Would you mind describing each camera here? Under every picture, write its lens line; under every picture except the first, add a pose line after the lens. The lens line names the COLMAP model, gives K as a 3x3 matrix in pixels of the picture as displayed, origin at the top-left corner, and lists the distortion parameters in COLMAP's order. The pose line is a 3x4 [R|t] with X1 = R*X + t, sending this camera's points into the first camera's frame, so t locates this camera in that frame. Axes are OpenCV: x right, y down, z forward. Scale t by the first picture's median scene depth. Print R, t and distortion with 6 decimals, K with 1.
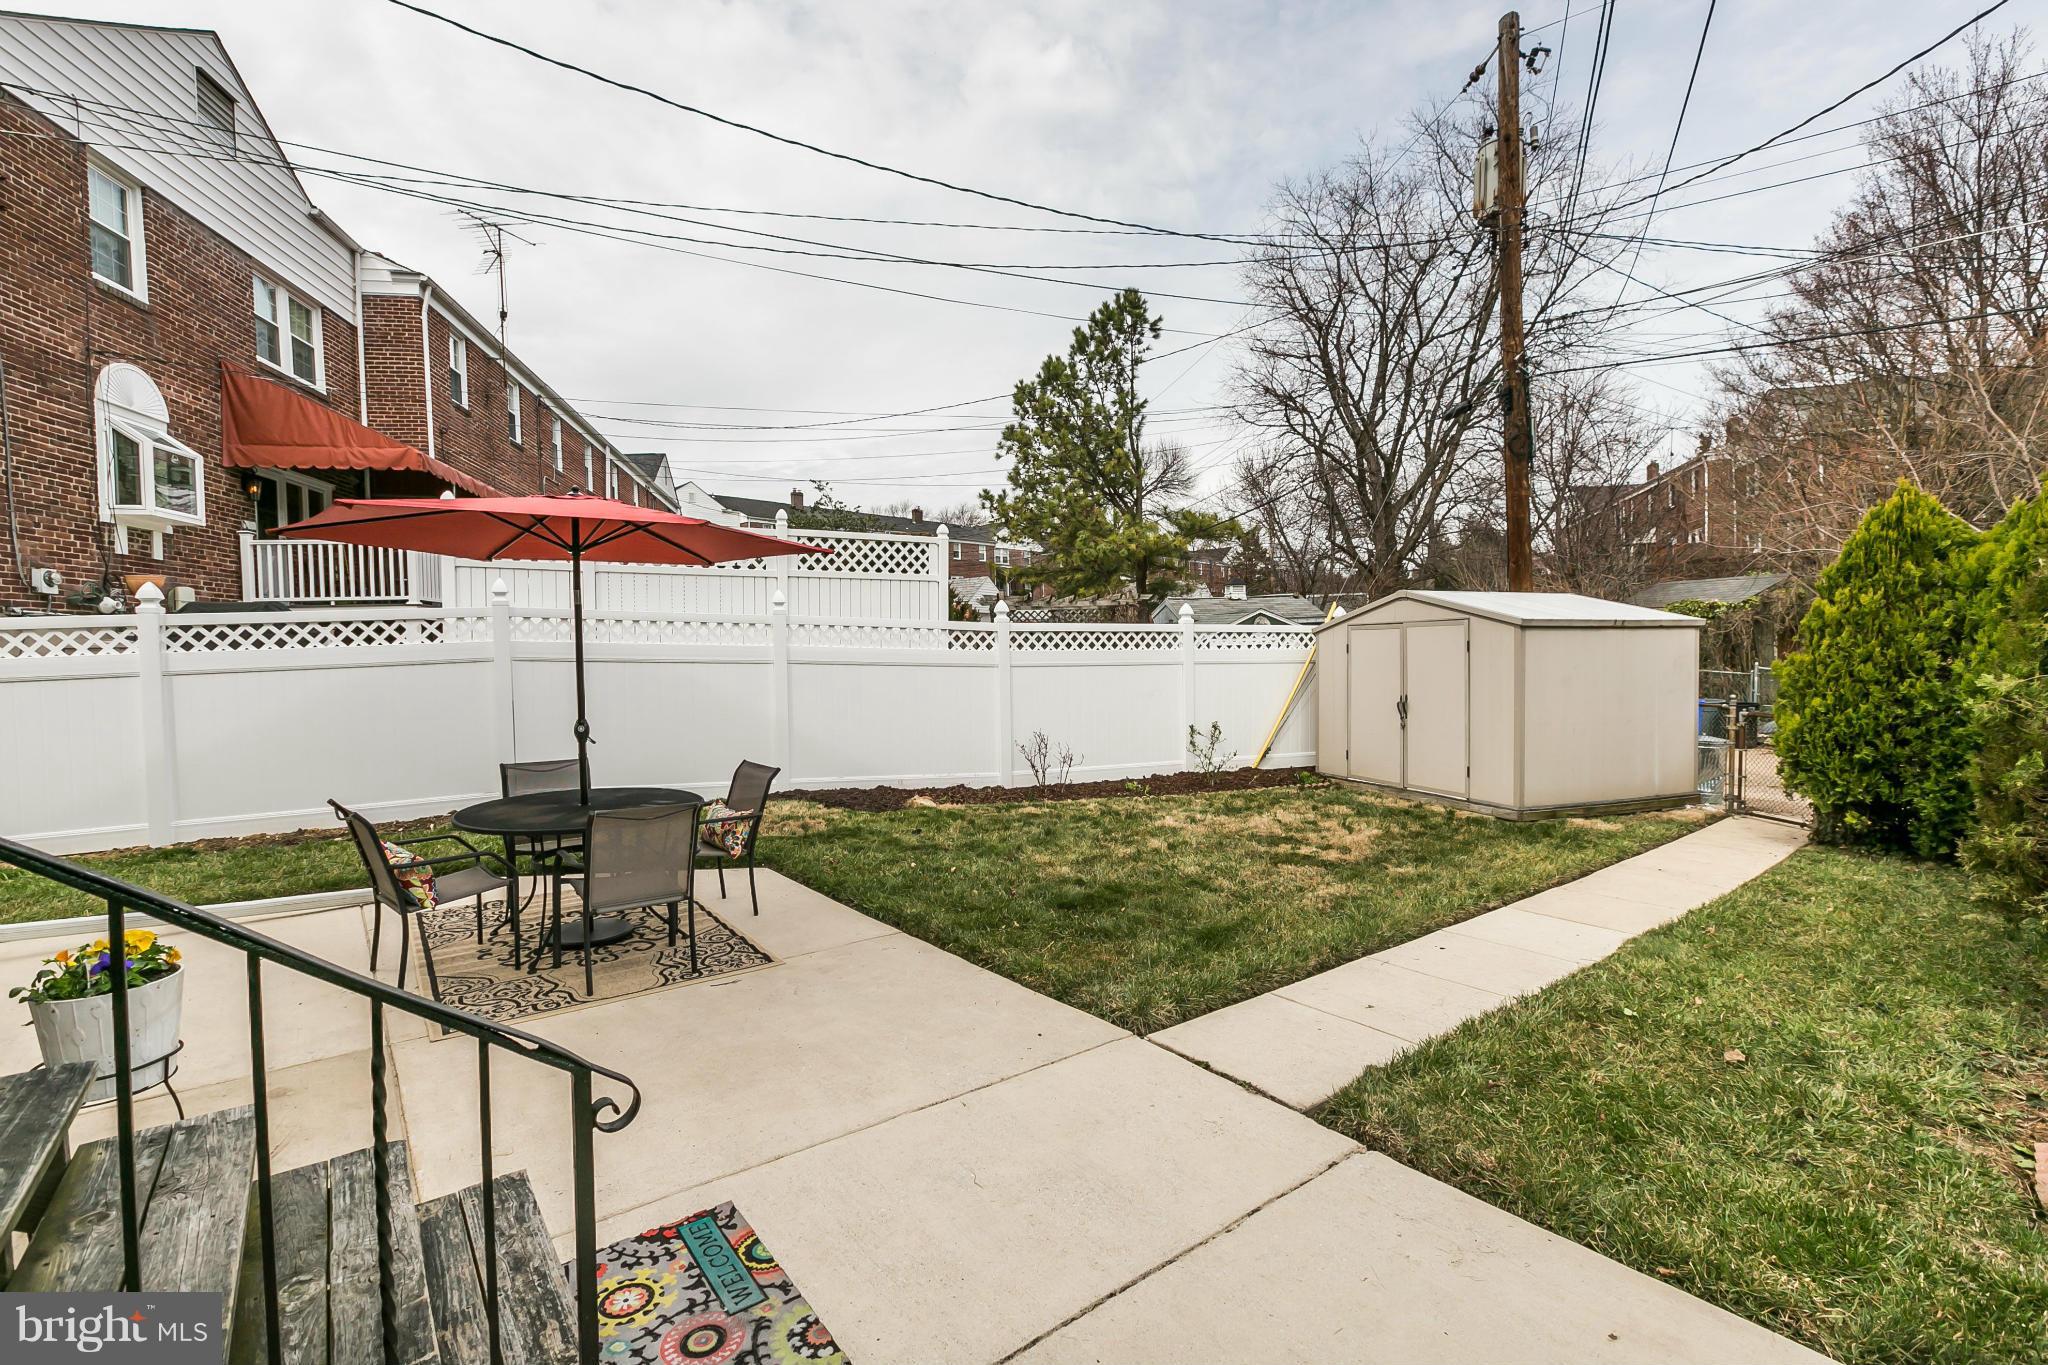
lens RADIAL K [[926.8, 0, 1017.0], [0, 926.8, 685.6], [0, 0, 1]] dist [0.000008, 0.000037]
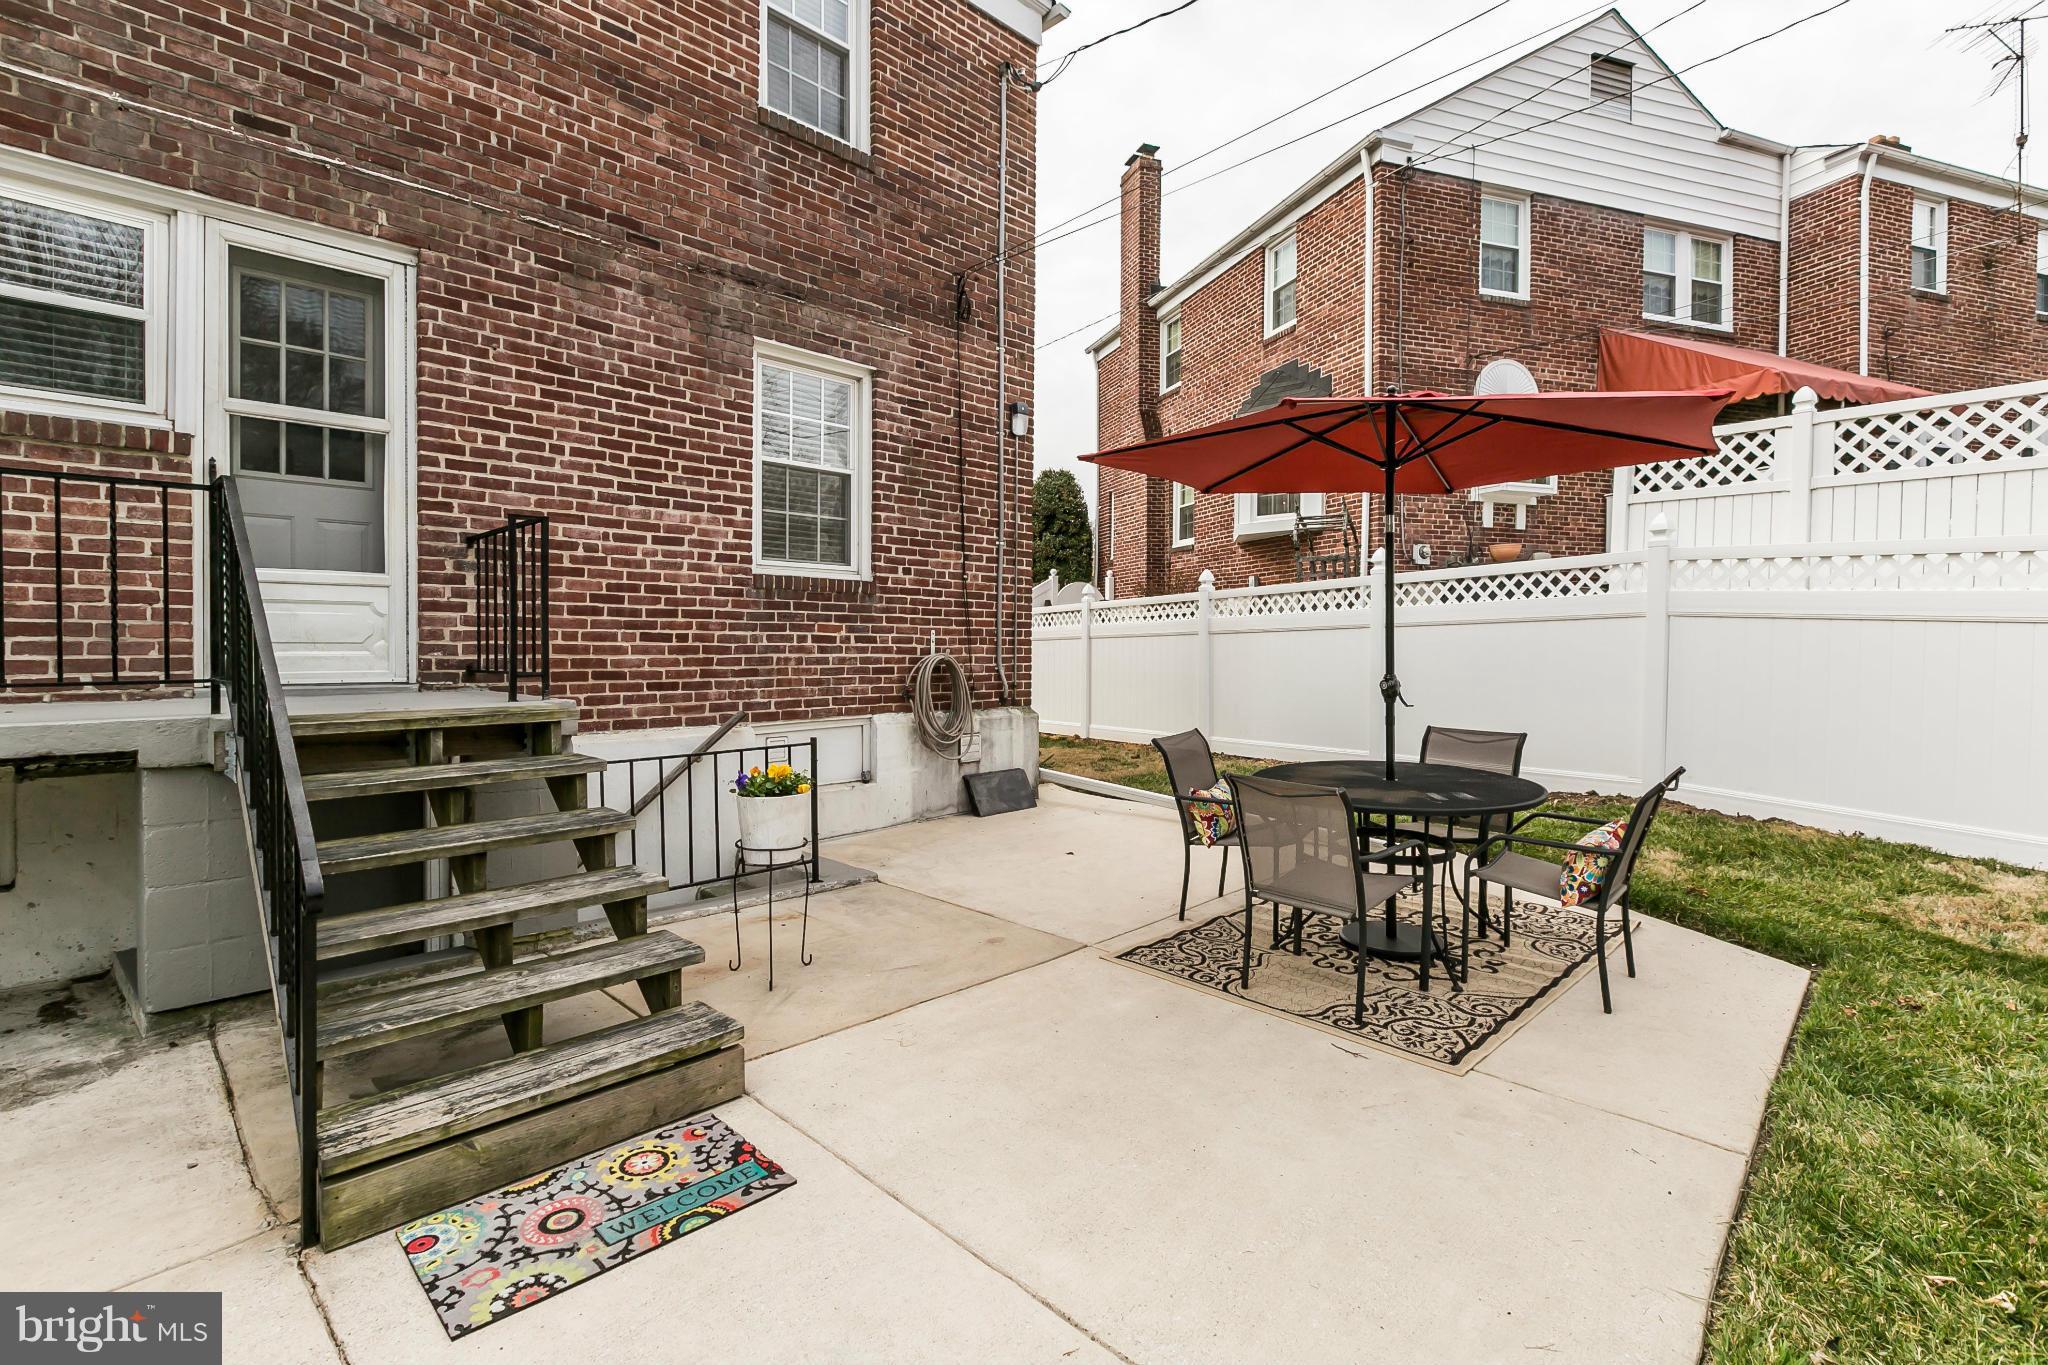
lens RADIAL K [[969.1, 0, 1022.3], [0, 969.1, 656.3], [0, 0, 1]] dist [-0.001062, -0.000284]
pose [[0.123381, 0.039601, -0.991569, 0.155945], [-0.046581, 0.998333, 0.034075, 0.003642], [0.991266, 0.041984, 0.125020, 0.272605]]
